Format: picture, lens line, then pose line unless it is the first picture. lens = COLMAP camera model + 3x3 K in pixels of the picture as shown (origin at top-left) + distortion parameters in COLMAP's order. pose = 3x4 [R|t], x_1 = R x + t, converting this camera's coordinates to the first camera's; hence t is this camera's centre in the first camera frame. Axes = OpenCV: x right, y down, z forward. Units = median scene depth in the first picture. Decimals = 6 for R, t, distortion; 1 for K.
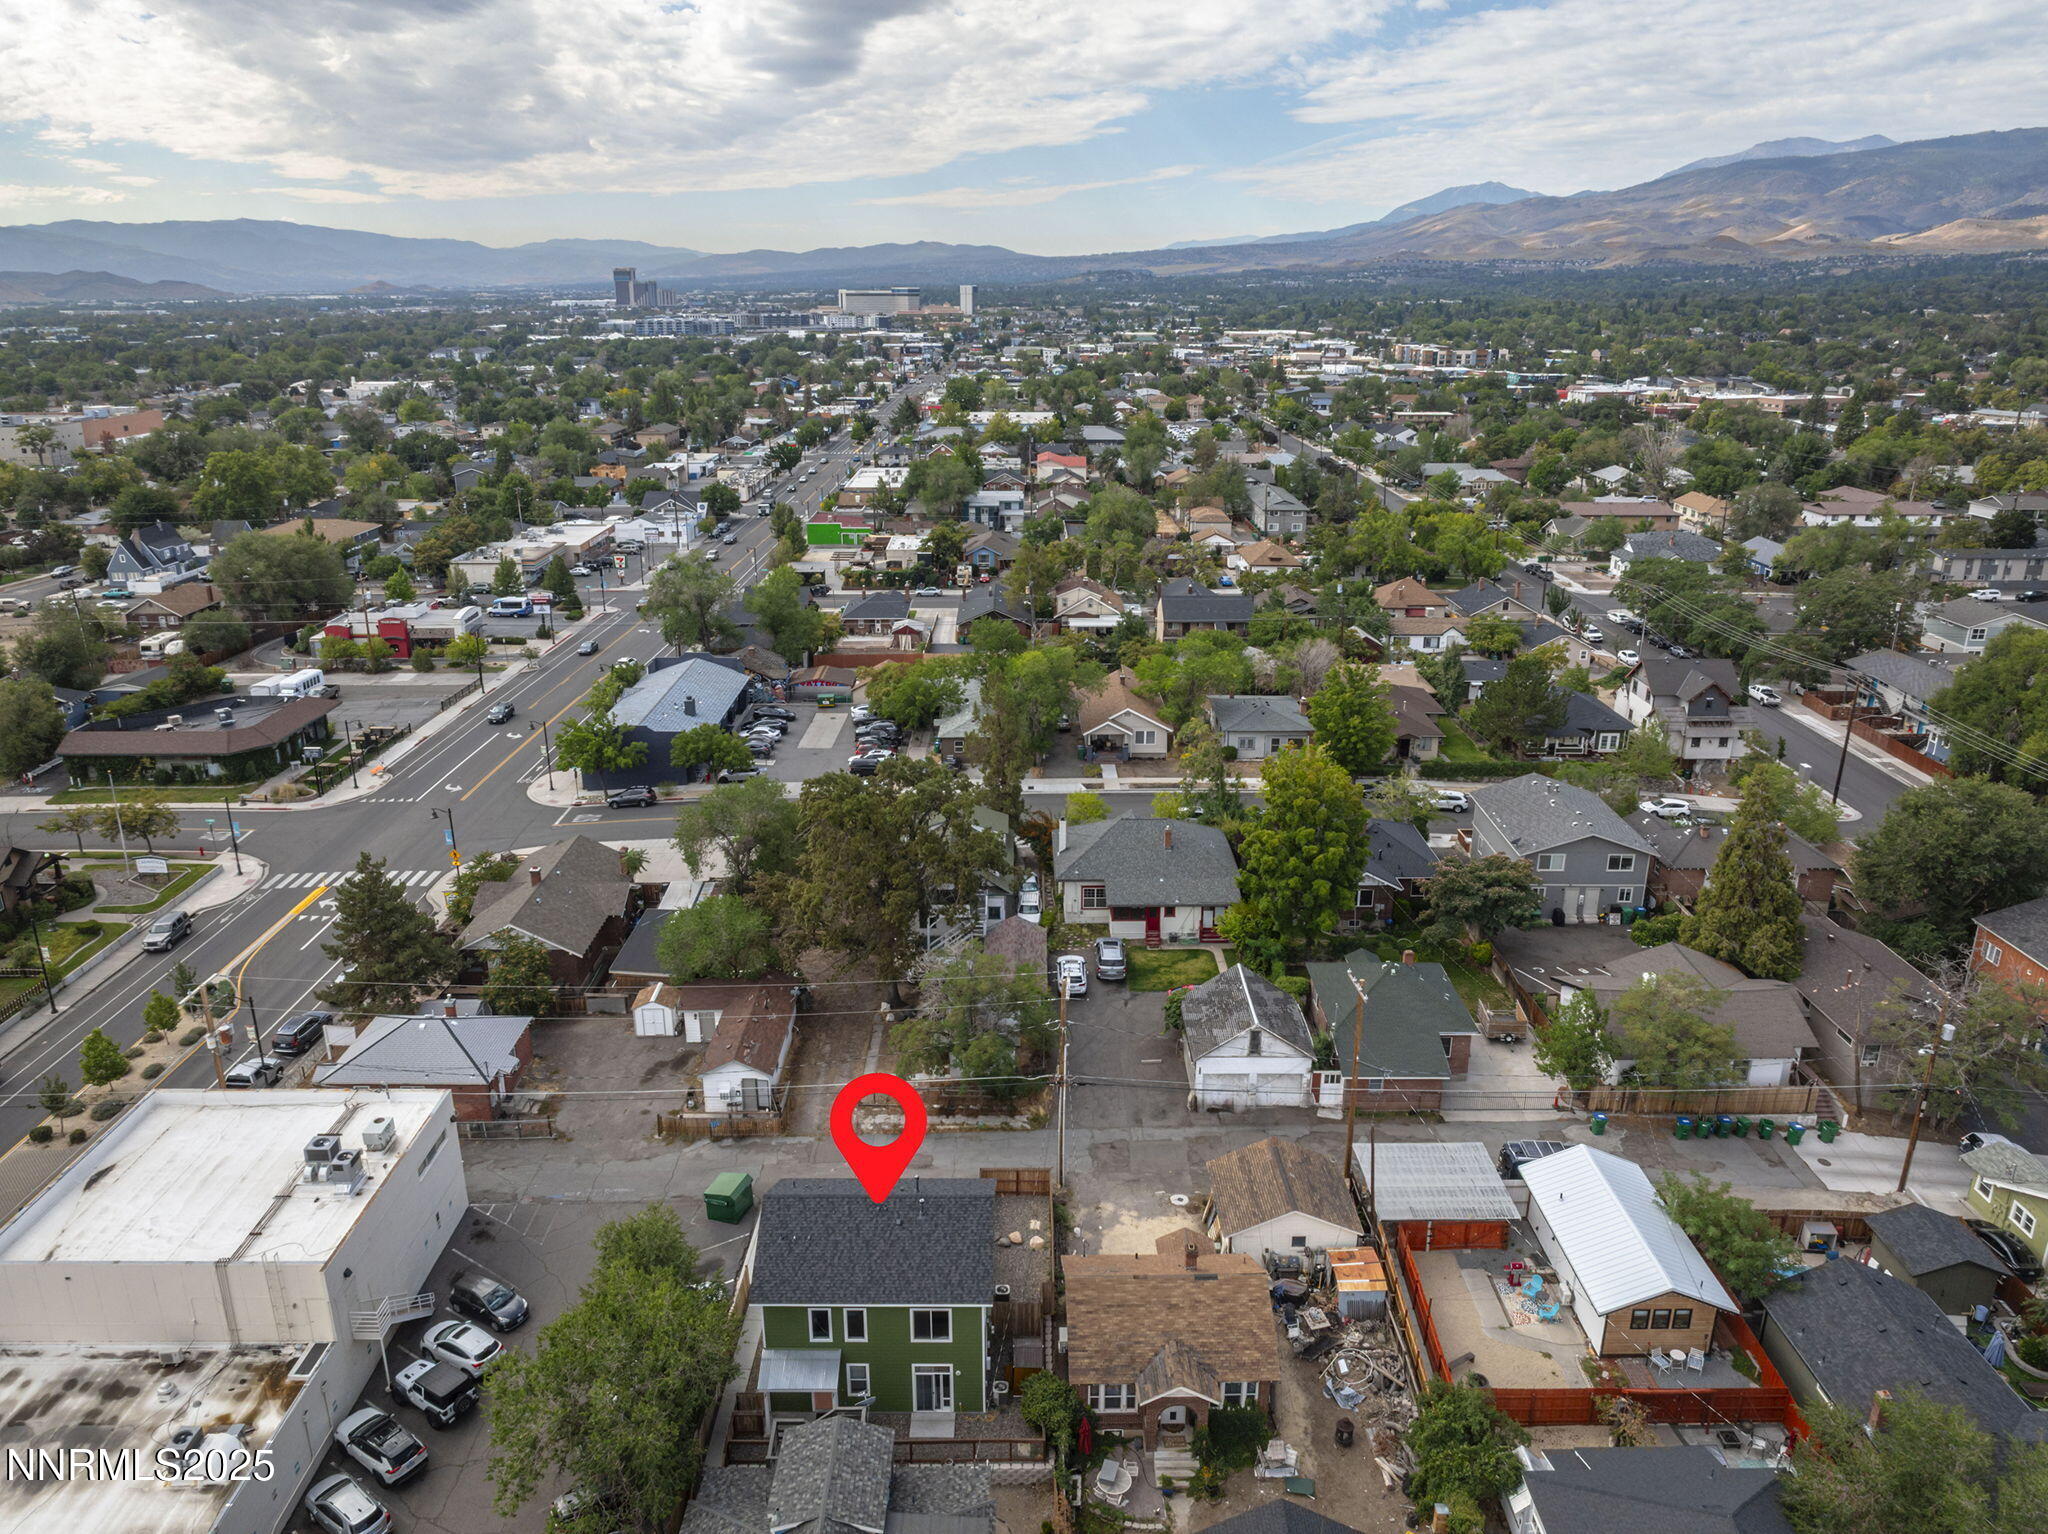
lens RADIAL K [[1446.9, 0, 1045.4], [0, 1446.9, 779.6], [0, 0, 1]] dist [-0.029452, 0.015146]
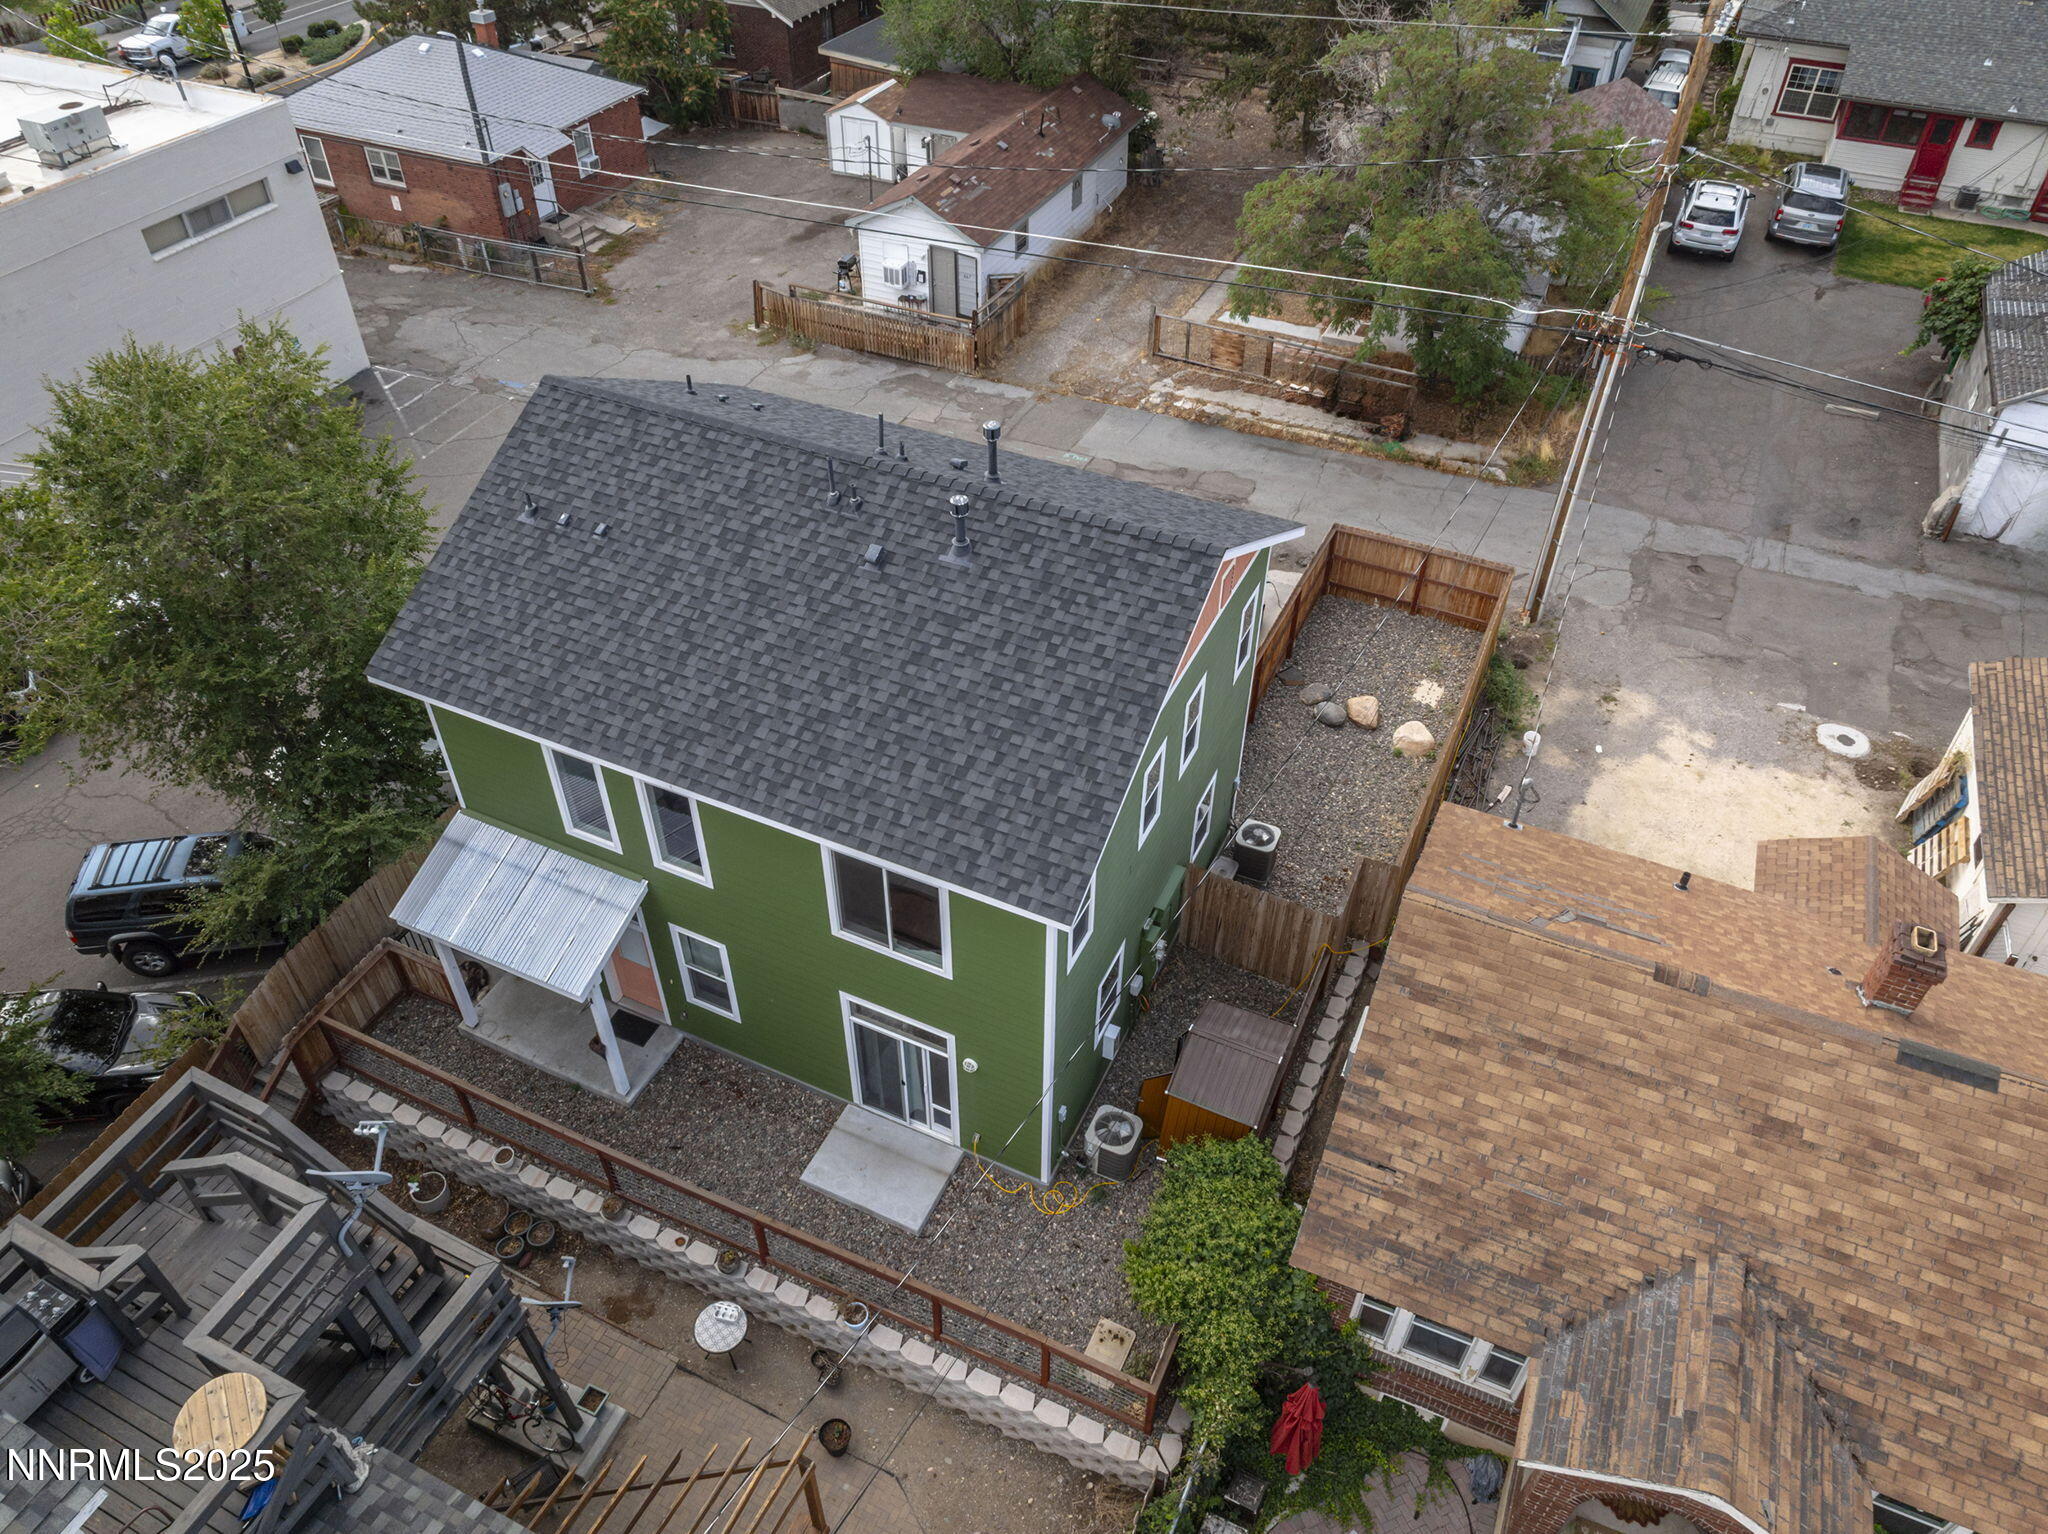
lens RADIAL K [[1446.9, 0, 1028.3], [0, 1446.9, 768.6], [0, 0, 1]] dist [-0.029452, 0.015146]
pose [[0.901367, 0.291793, -0.319992, 0.018287], [-0.145881, 0.900318, 0.410057, 0.129874], [0.407746, -0.322931, 0.854084, 0.438095]]
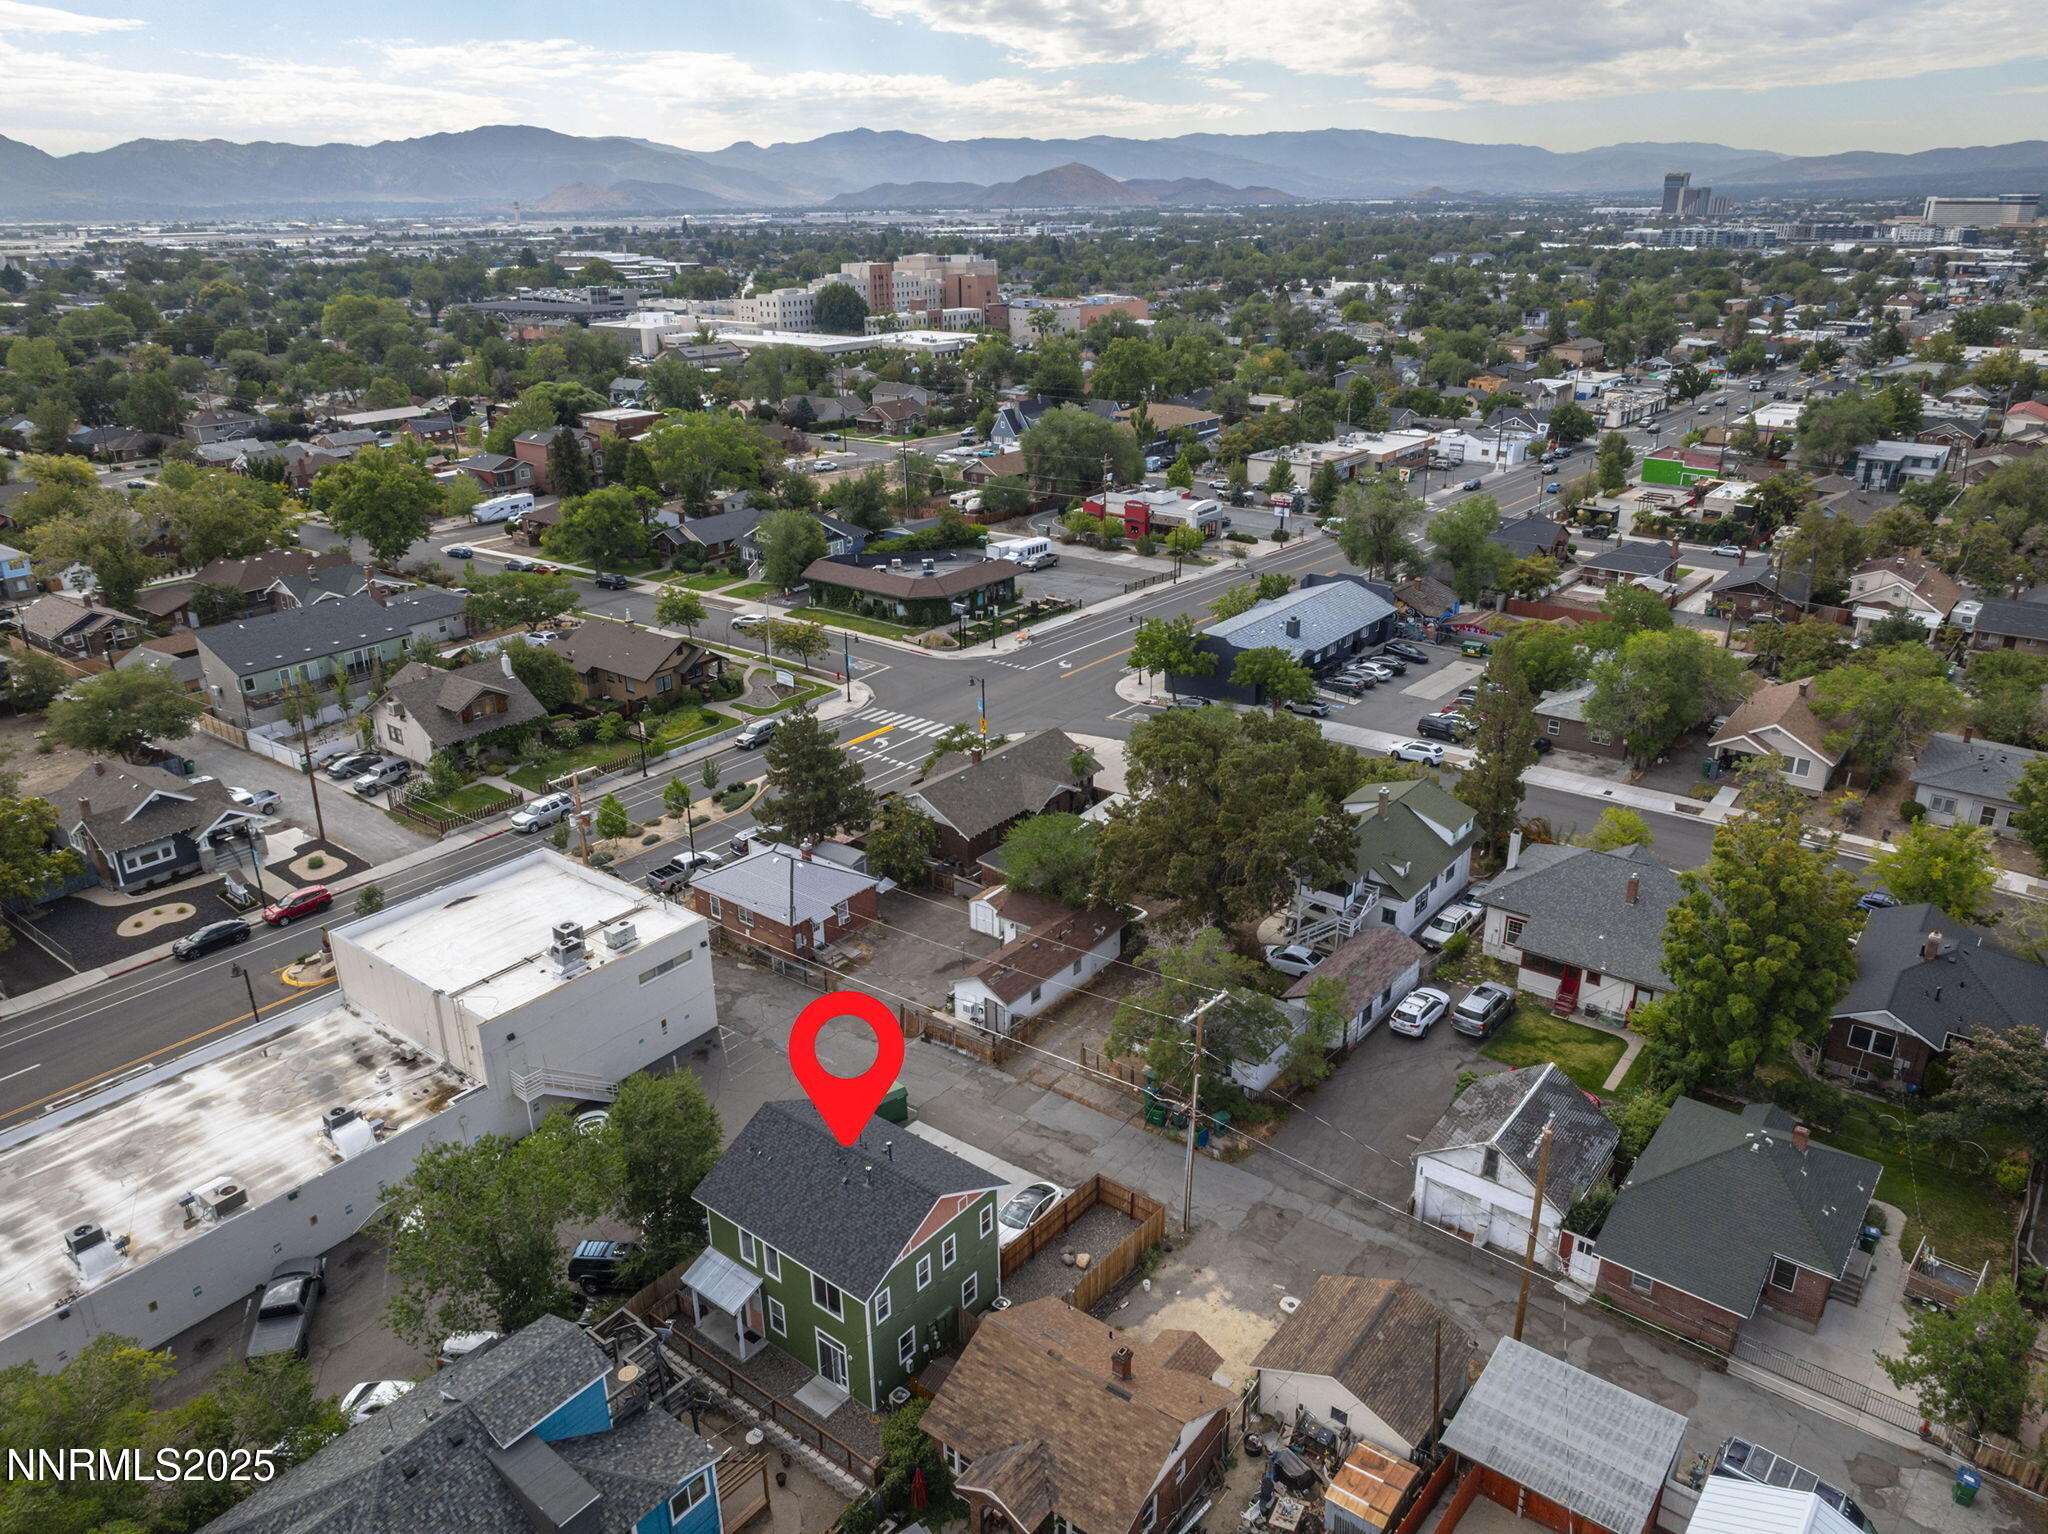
lens RADIAL K [[1446.9, 0, 1027.1], [0, 1446.9, 768.4], [0, 0, 1]] dist [-0.029452, 0.015146]
pose [[0.778411, 0.226088, -0.585628, 0.279844], [-0.196227, 0.973778, 0.115115, -0.049935], [0.596298, 0.025310, 0.802364, 0.181136]]
